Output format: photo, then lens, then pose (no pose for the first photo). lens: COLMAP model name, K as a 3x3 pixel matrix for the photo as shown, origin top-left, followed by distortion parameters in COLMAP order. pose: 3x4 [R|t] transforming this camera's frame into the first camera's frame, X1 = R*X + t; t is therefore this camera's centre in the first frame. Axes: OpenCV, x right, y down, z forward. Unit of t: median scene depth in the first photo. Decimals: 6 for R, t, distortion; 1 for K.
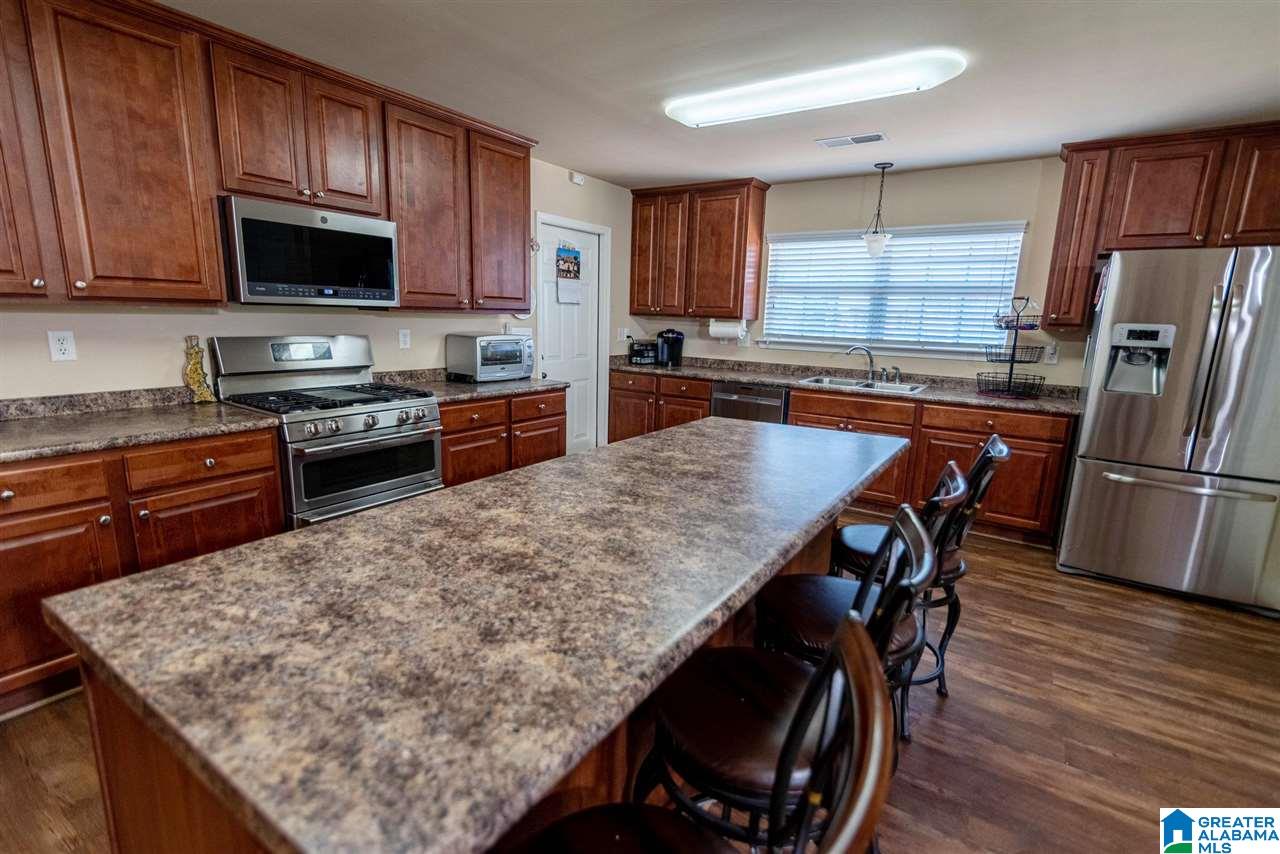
lens RADIAL K [[590.3, 0, 642.3], [0, 590.3, 432.4], [0, 0, 1]] dist [0.001532, 0.000150]
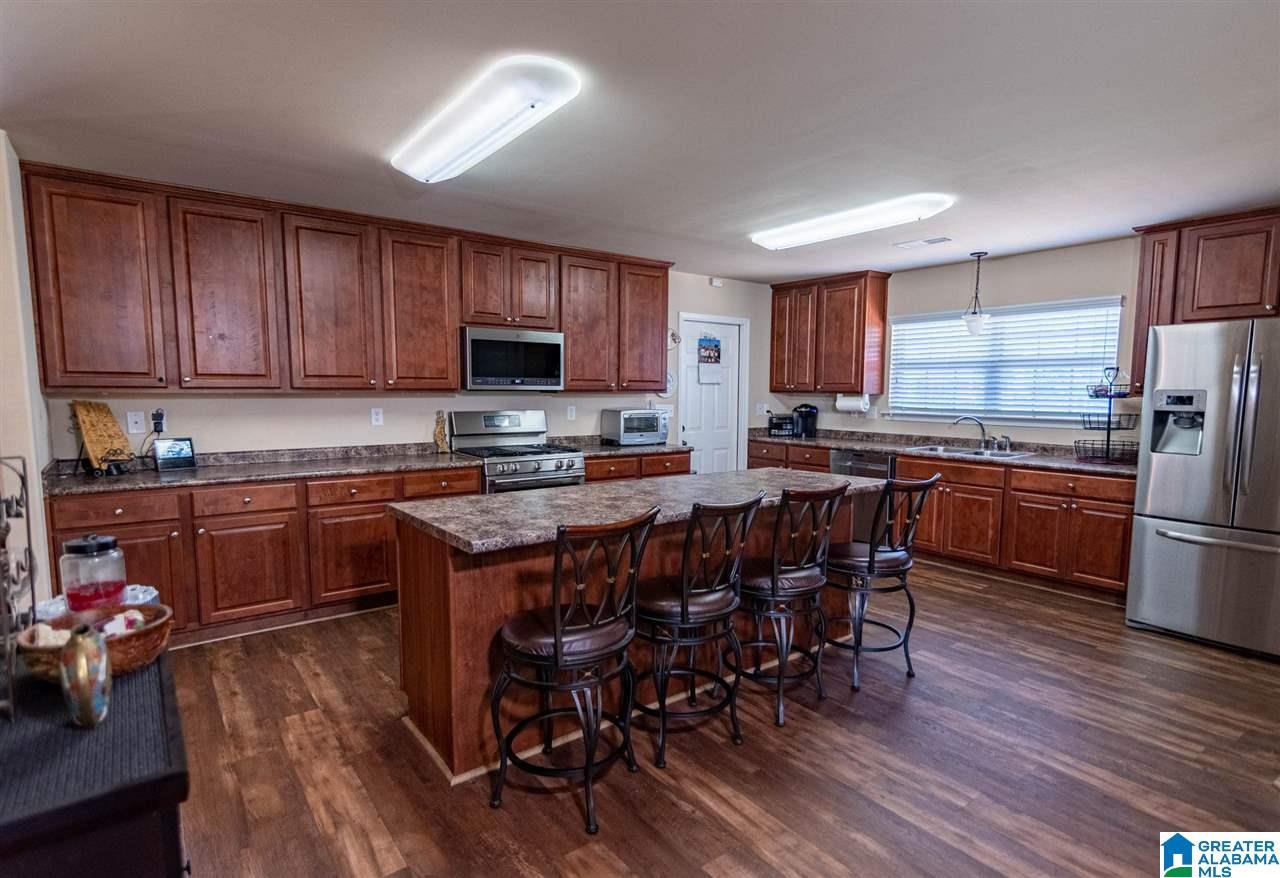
lens RADIAL K [[662.7, 0, 661.4], [0, 662.7, 455.8], [0, 0, 1]] dist [0.000310, 0.000279]
pose [[0.949768, 0.008603, -0.312835, 0.265693], [-0.040982, 0.994433, -0.097073, 0.077370], [0.310258, 0.105018, 0.944834, -0.357785]]
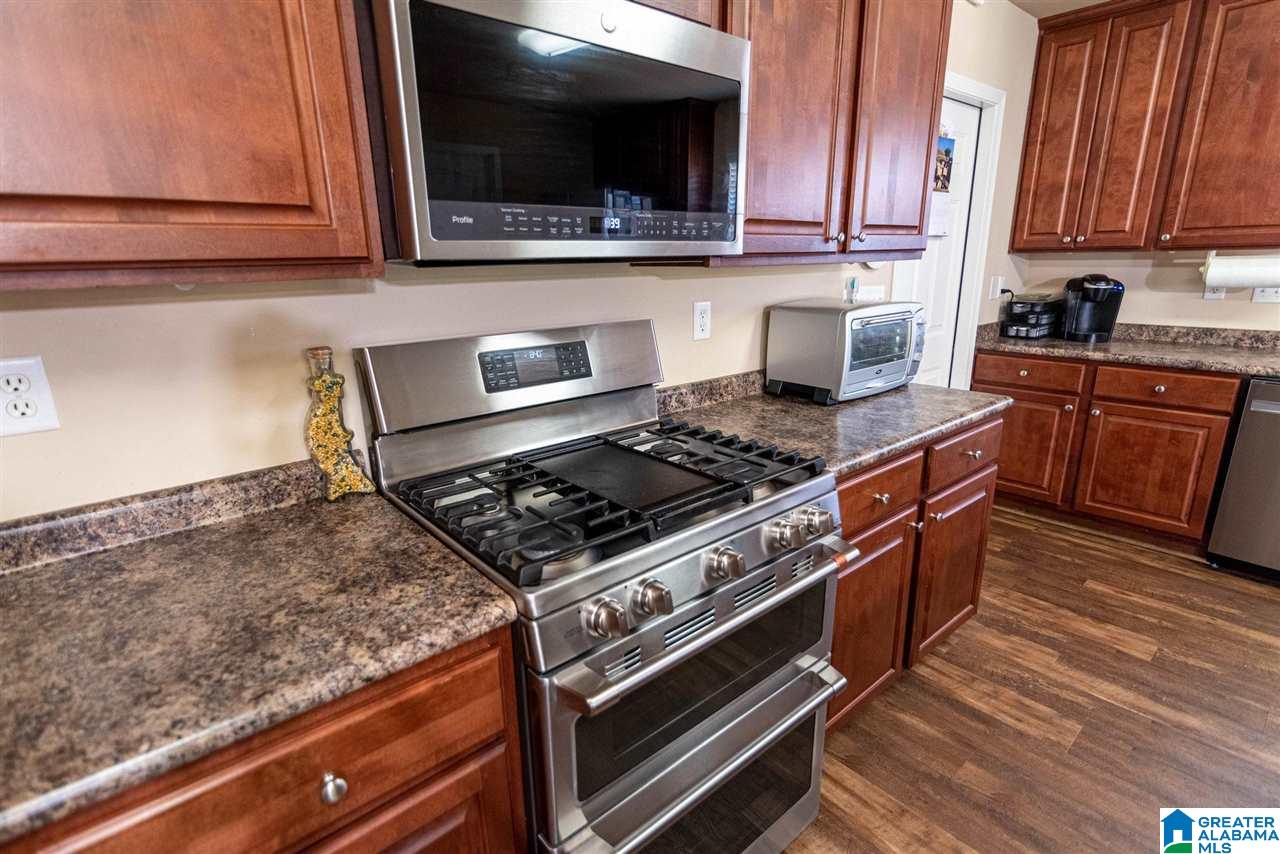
lens RADIAL K [[624.5, 0, 637.3], [0, 624.5, 432.8], [0, 0, 1]] dist [0.003084, 0.000361]
pose [[0.961992, 0.025931, -0.271842, -0.299094], [-0.006278, 0.997318, 0.072919, -0.097280], [0.273004, -0.068441, 0.959575, 0.448537]]
